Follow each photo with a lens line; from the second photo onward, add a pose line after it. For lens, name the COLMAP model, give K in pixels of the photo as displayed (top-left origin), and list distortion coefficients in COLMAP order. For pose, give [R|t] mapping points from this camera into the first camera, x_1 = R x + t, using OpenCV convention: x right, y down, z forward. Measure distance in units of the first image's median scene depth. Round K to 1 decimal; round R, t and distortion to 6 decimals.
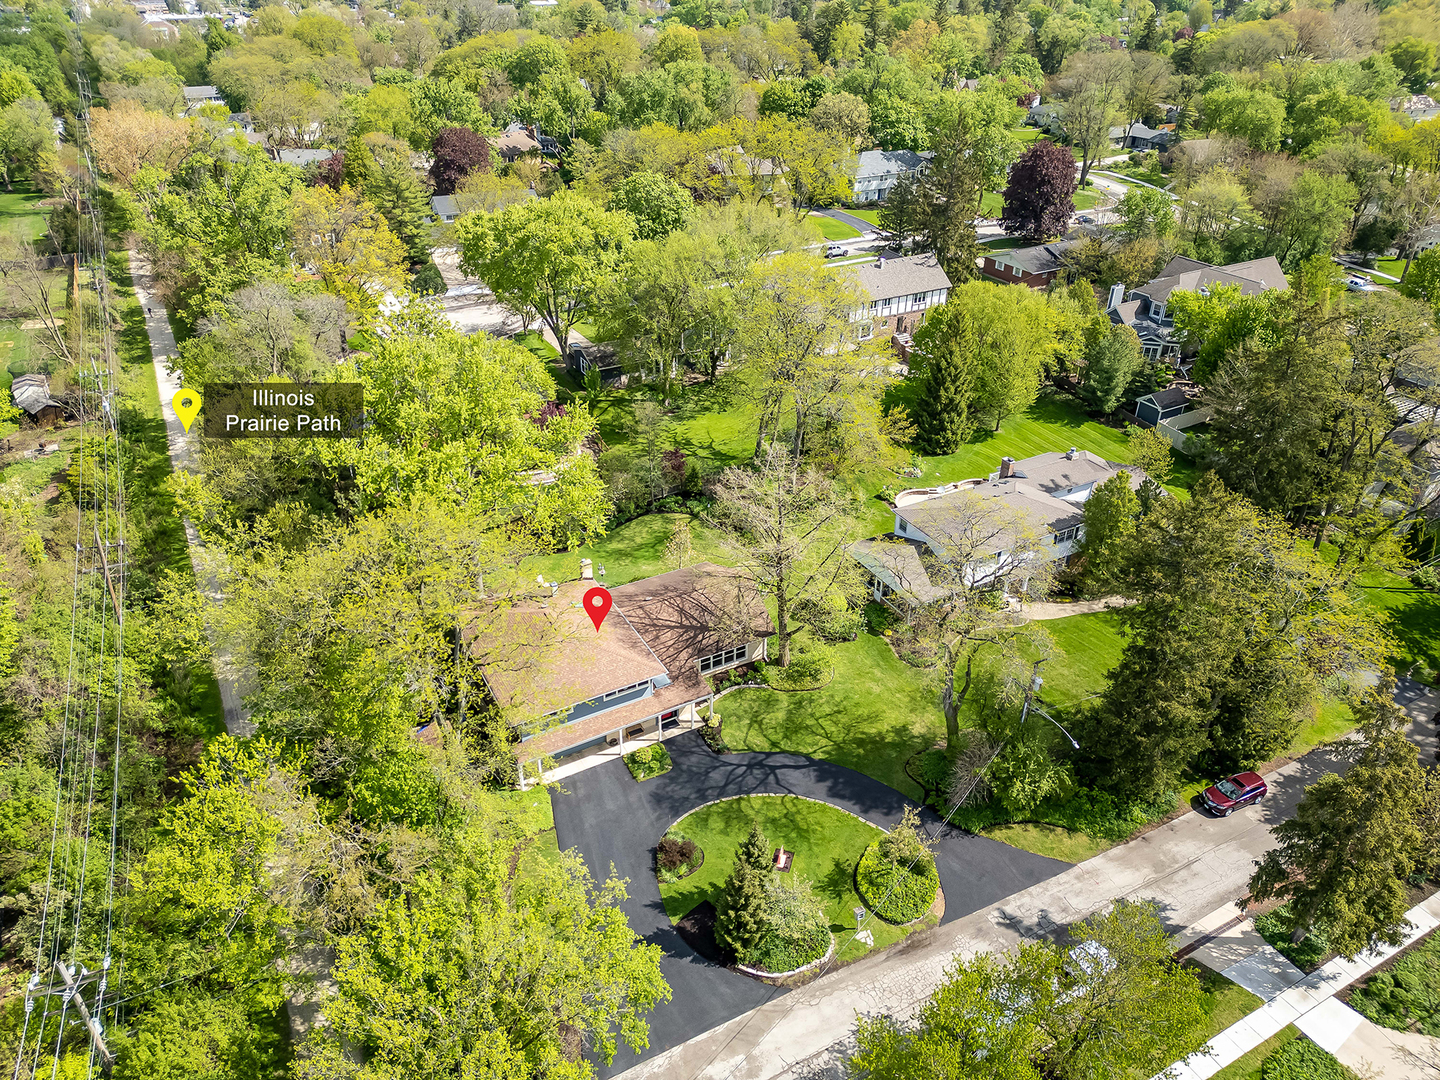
lens RADIAL K [[996.2, 0, 710.0], [0, 996.2, 525.7], [0, 0, 1]] dist [0.052873, -0.010595]
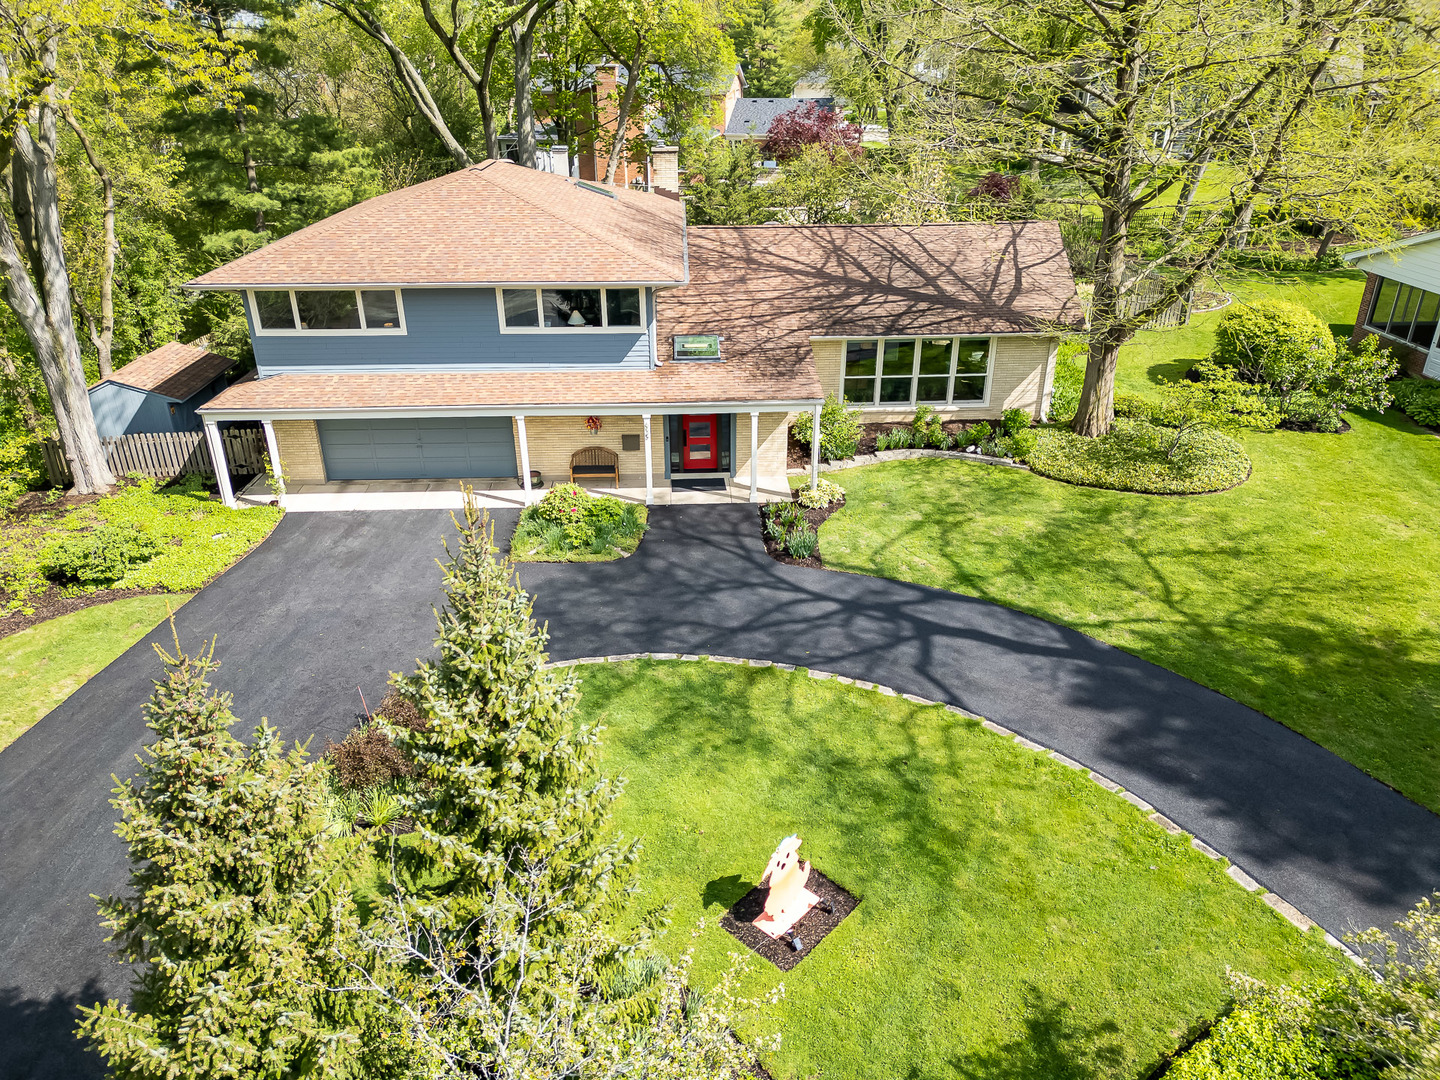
lens RADIAL K [[996.2, 0, 708.3], [0, 996.2, 540.6], [0, 0, 1]] dist [0.052873, -0.010595]
pose [[0.892565, 0.187971, -0.409871, 0.110688], [-0.216829, 0.975899, -0.024628, 0.222158], [0.395364, 0.110854, 0.911811, 0.659360]]
